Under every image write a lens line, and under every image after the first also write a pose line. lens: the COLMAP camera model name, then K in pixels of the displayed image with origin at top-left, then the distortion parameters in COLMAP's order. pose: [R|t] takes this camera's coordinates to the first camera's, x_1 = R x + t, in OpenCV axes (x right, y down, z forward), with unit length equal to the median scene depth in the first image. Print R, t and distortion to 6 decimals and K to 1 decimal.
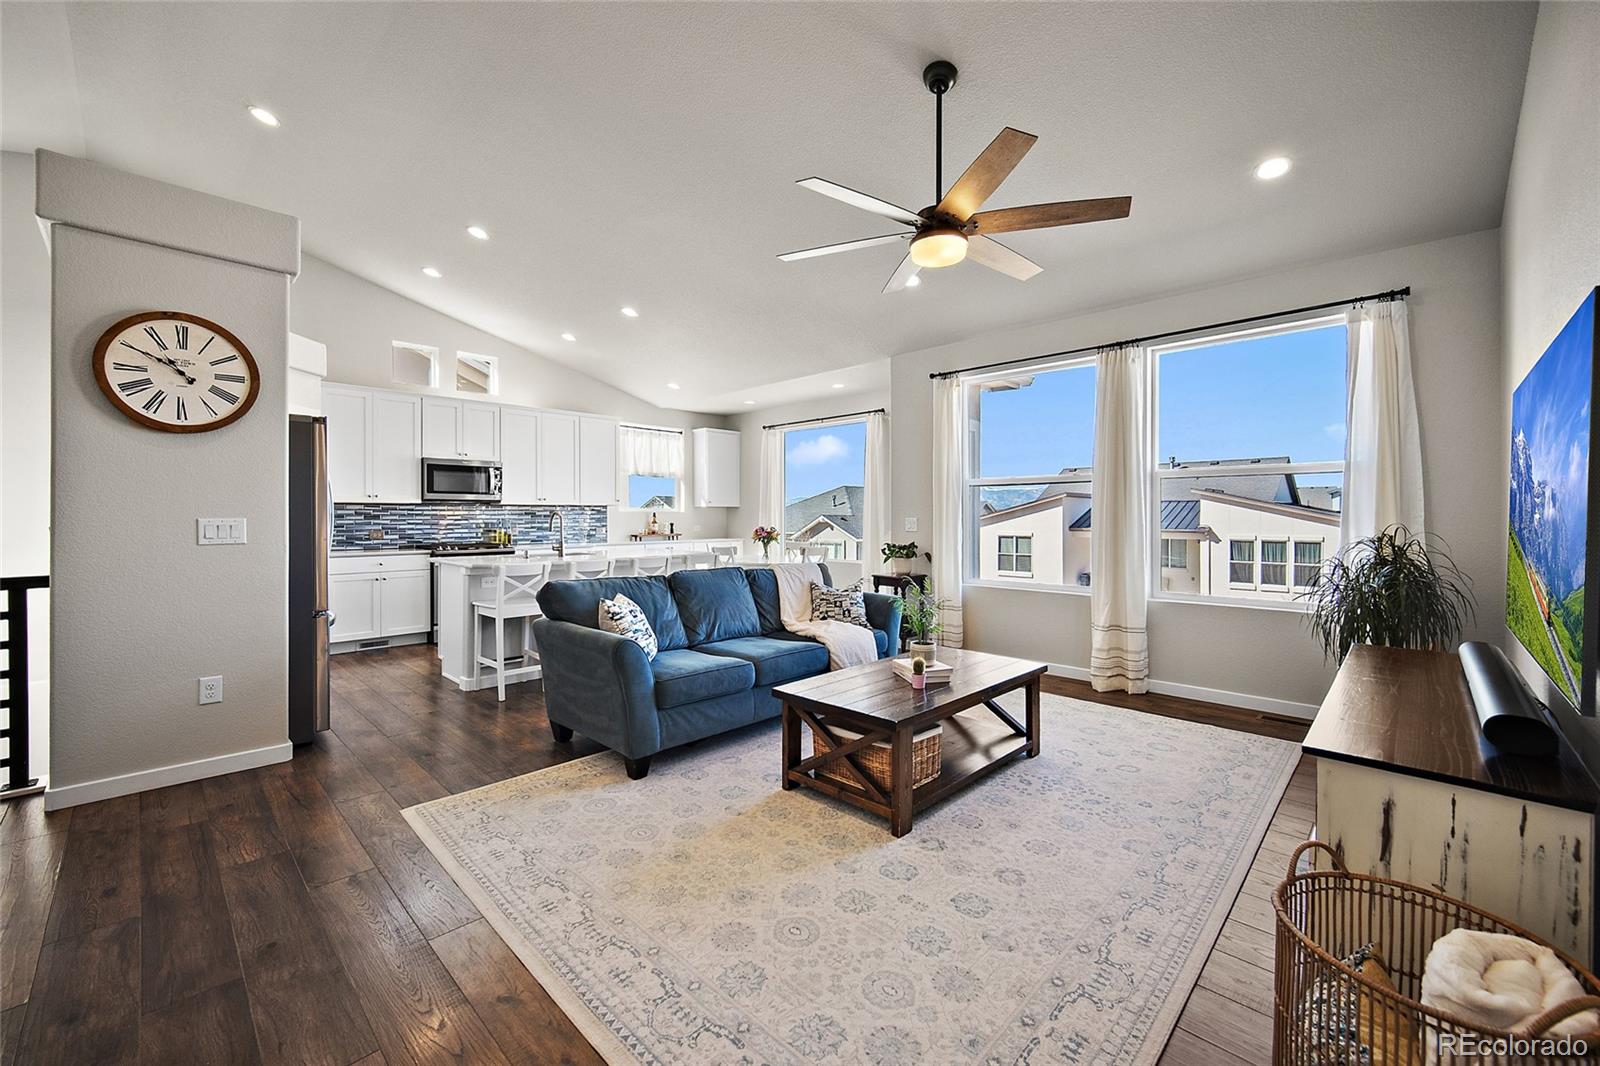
lens RADIAL K [[637.8, 0, 813.6], [0, 637.8, 522.5], [0, 0, 1]] dist [-0.005967, 0.002261]
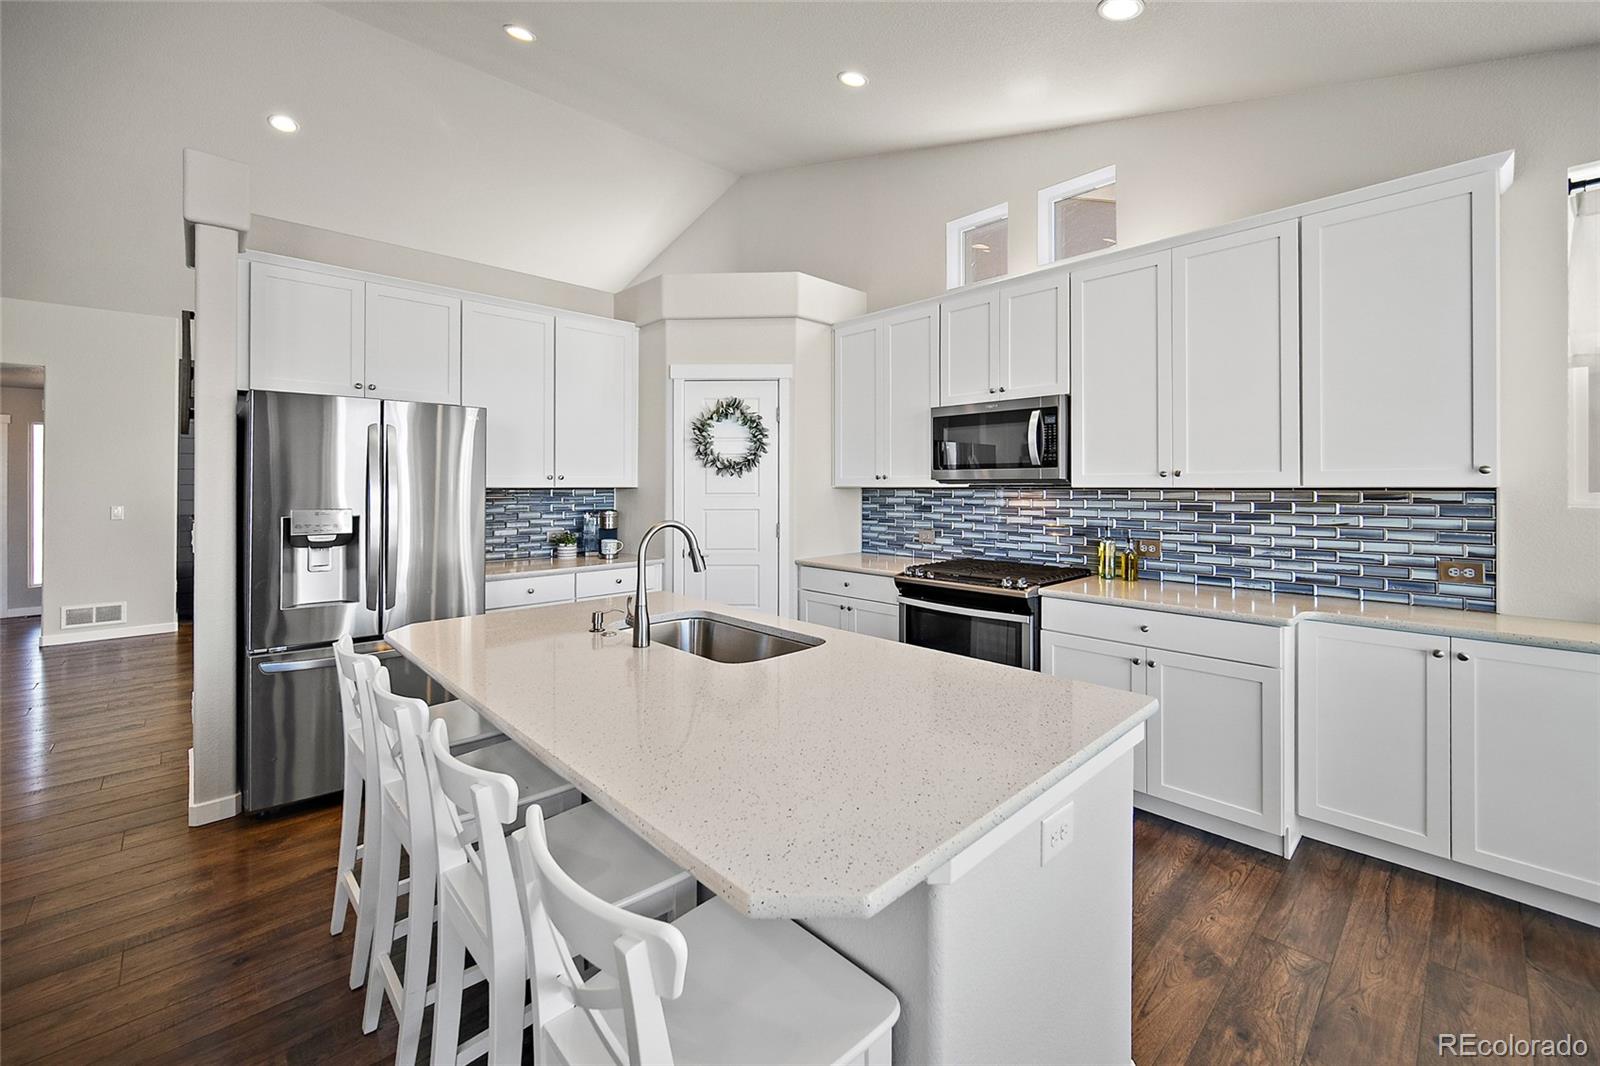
lens RADIAL K [[637.8, 0, 818.6], [0, 637.8, 482.6], [0, 0, 1]] dist [-0.005967, 0.002261]
pose [[-0.043909, -0.001723, -0.999034, -0.061113], [-0.008640, 0.999962, -0.001345, -0.057431], [0.998998, 0.008573, -0.043923, 1.599942]]
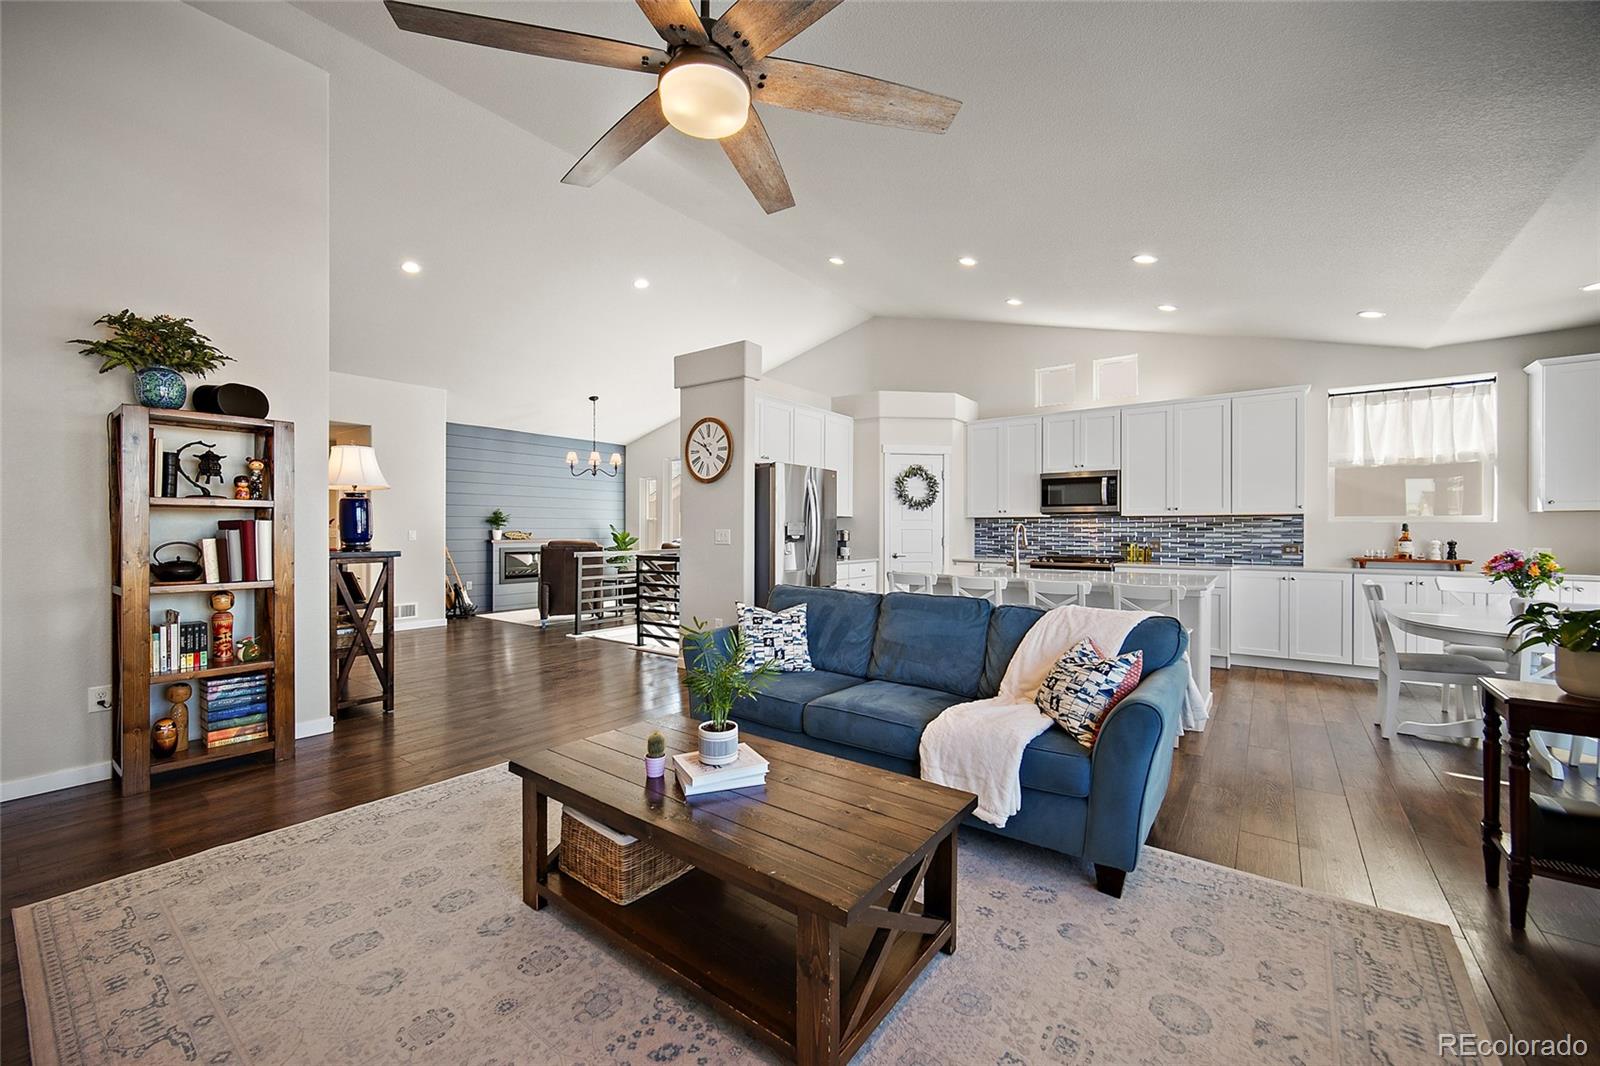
lens RADIAL K [[637.8, 0, 807.2], [0, 637.8, 529.4], [0, 0, 1]] dist [-0.005967, 0.002261]
pose [[0.115251, 0.002131, -0.993334, 0.690580], [-0.011953, 0.999928, 0.000758, -0.008746], [0.993264, 0.011786, 0.115268, 0.853990]]
